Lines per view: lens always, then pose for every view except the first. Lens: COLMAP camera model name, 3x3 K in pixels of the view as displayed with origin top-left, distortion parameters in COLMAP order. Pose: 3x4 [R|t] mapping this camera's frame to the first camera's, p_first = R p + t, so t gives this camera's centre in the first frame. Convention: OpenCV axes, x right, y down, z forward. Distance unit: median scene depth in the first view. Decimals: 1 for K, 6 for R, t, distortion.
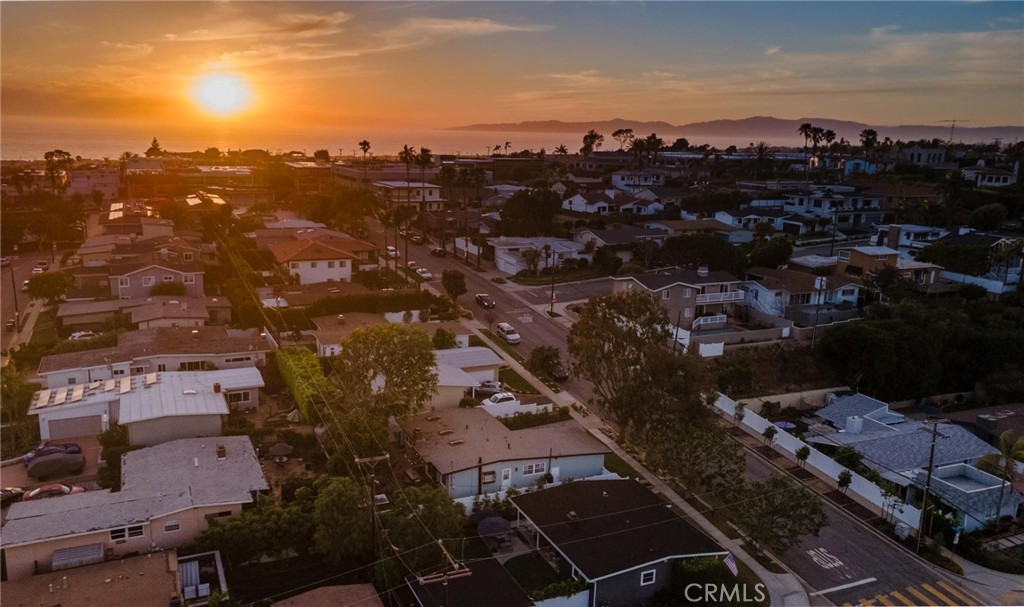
lens RADIAL K [[786.5, 0, 483.3], [0, 786.5, 295.2], [0, 0, 1]] dist [0.033898, 0.013959]
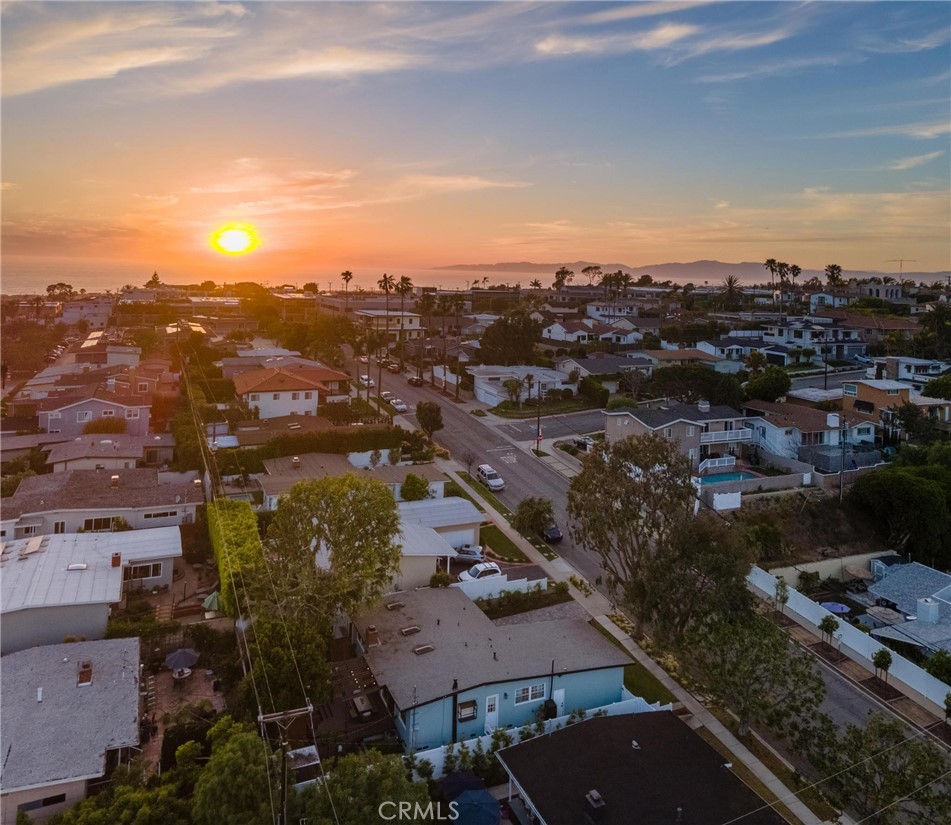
lens RADIAL K [[715.2, 0, 476.7], [0, 715.2, 240.5], [0, 0, 1]] dist [0.040612, -0.008713]
pose [[0.999798, 0.007119, 0.018812, 0.000262], [-0.002303, 0.969639, -0.244530, -0.011813], [-0.019981, 0.244437, 0.969459, 0.159368]]
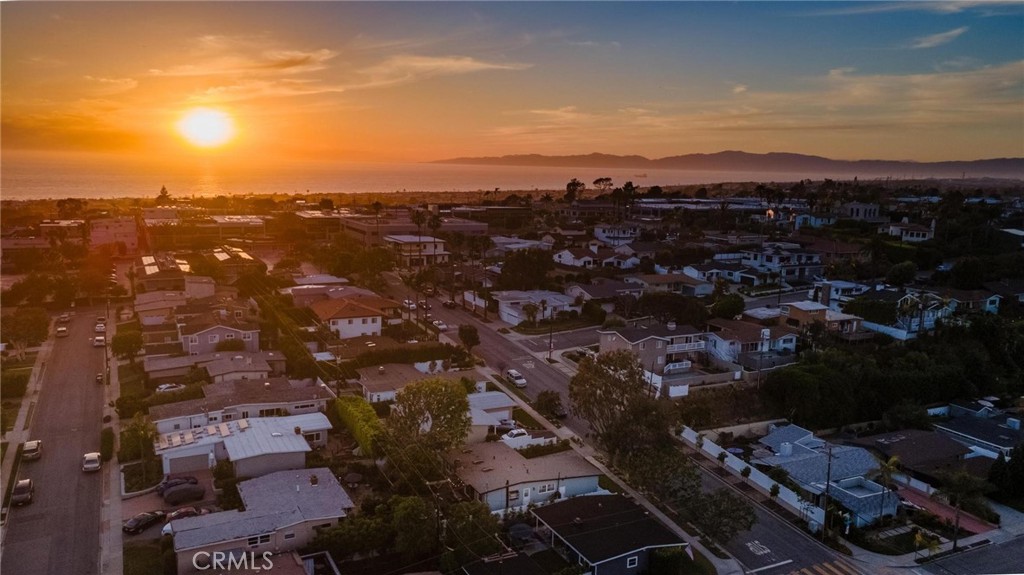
lens RADIAL K [[767.6, 0, 512.0], [0, 767.6, 287.5], [0, 0, 1]] dist [0.040711, -0.005233]
pose [[0.998357, -0.008122, 0.056720, -0.040993], [0.010819, 0.998817, -0.047410, -0.036296], [-0.056268, 0.047946, 0.997264, -0.196741]]
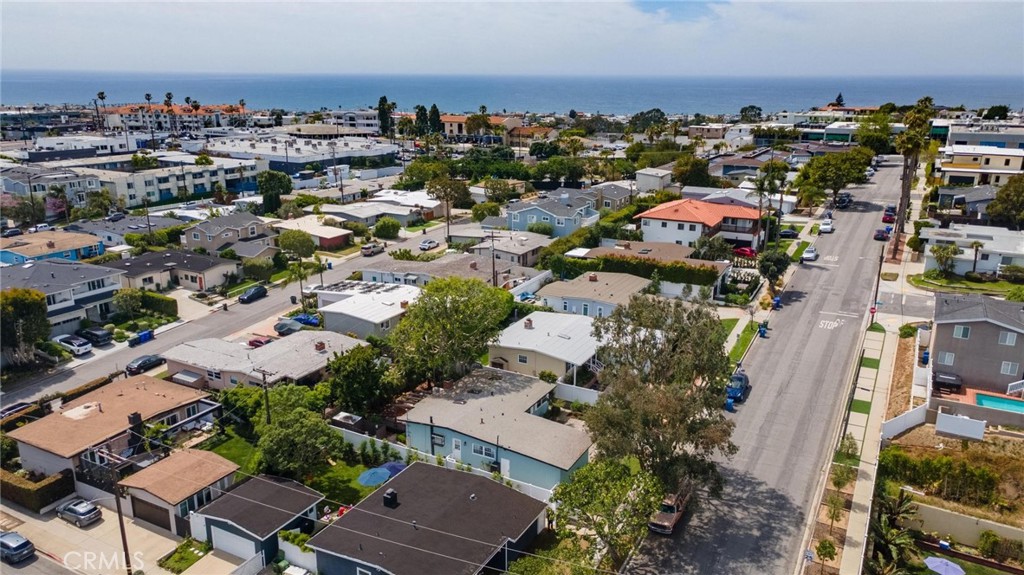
lens RADIAL K [[739.9, 0, 512.0], [0, 739.9, 287.5], [0, 0, 1]] dist [0.030119, -0.001702]
pose [[0.611912, 0.198190, -0.765692, 0.459939], [-0.151409, 0.979545, 0.132543, -0.062544], [0.776298, 0.034828, 0.629403, 0.280303]]
